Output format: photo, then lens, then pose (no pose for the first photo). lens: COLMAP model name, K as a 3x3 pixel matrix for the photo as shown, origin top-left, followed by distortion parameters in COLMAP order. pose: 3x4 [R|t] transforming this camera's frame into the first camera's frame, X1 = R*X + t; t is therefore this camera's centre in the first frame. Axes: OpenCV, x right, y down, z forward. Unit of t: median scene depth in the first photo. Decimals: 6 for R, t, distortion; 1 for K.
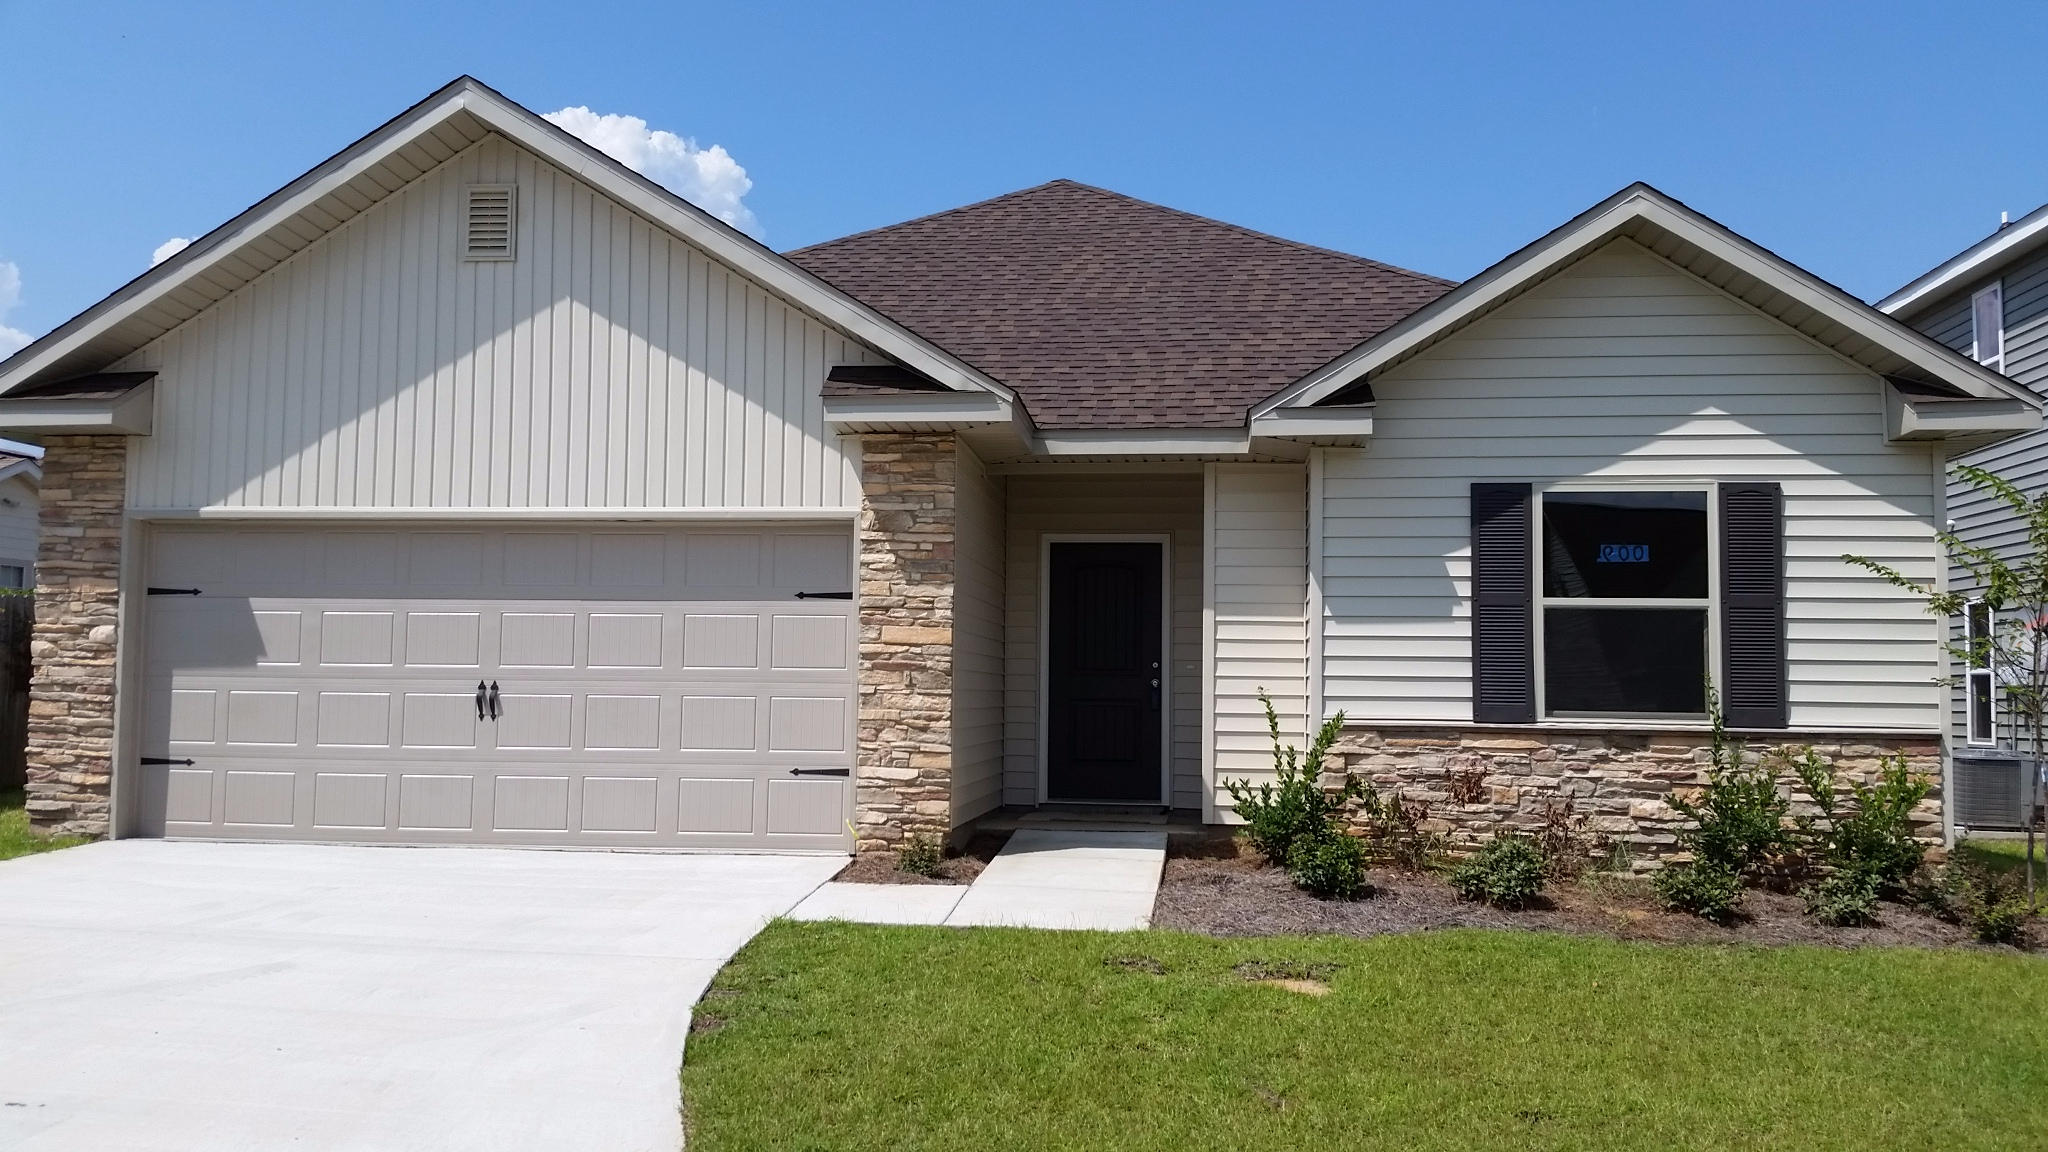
lens RADIAL K [[1667.7, 0, 1013.0], [0, 1667.7, 573.5], [0, 0, 1]] dist [0.049559, -0.078084]
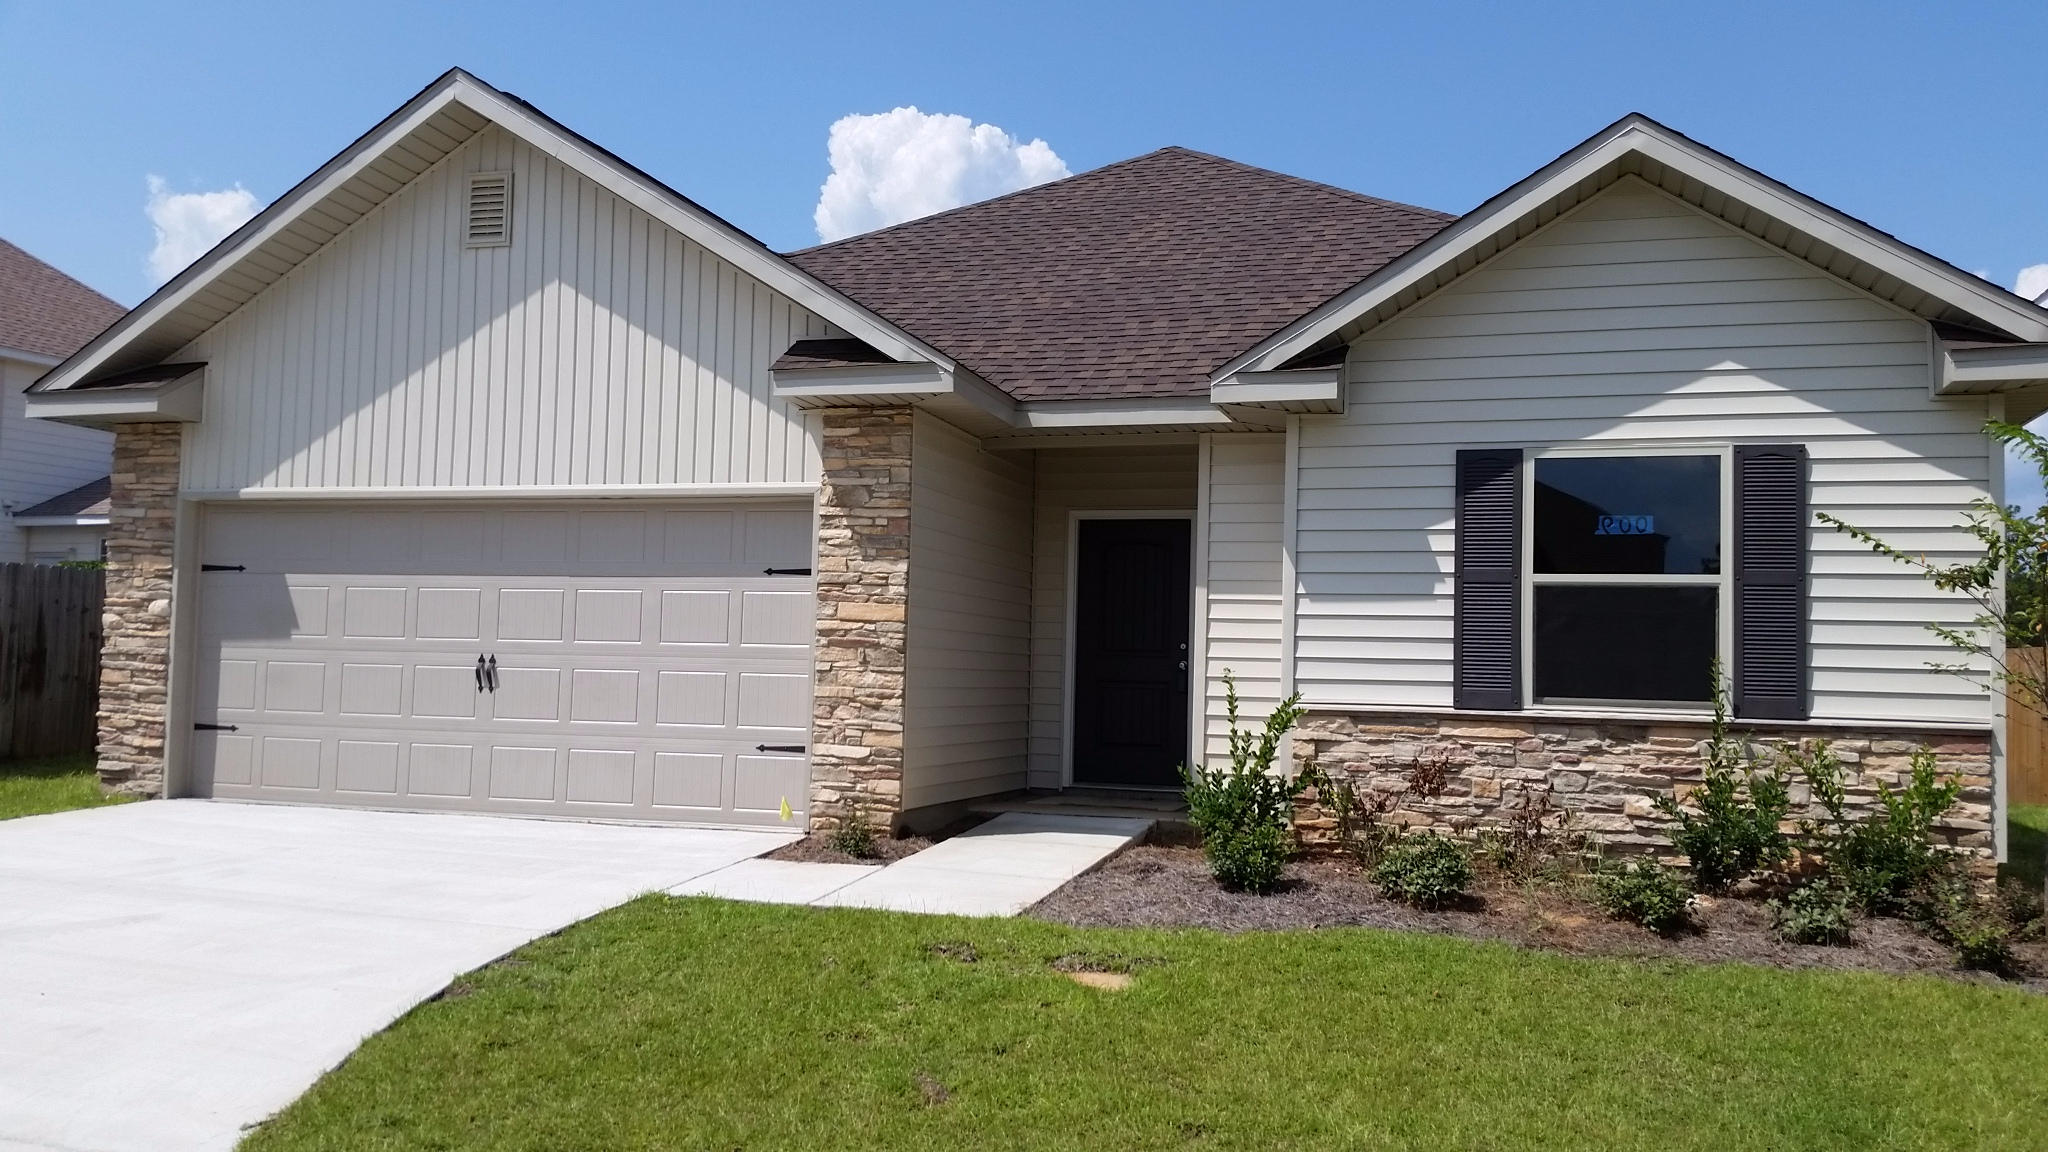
lens RADIAL K [[1667.7, 0, 1021.2], [0, 1667.7, 582.5], [0, 0, 1]] dist [0.049559, -0.078084]
pose [[0.982857, 0.001414, -0.184366, 0.208942], [0.000921, 0.999920, 0.012581, 0.007324], [0.184369, -0.012536, 0.982777, 0.047897]]
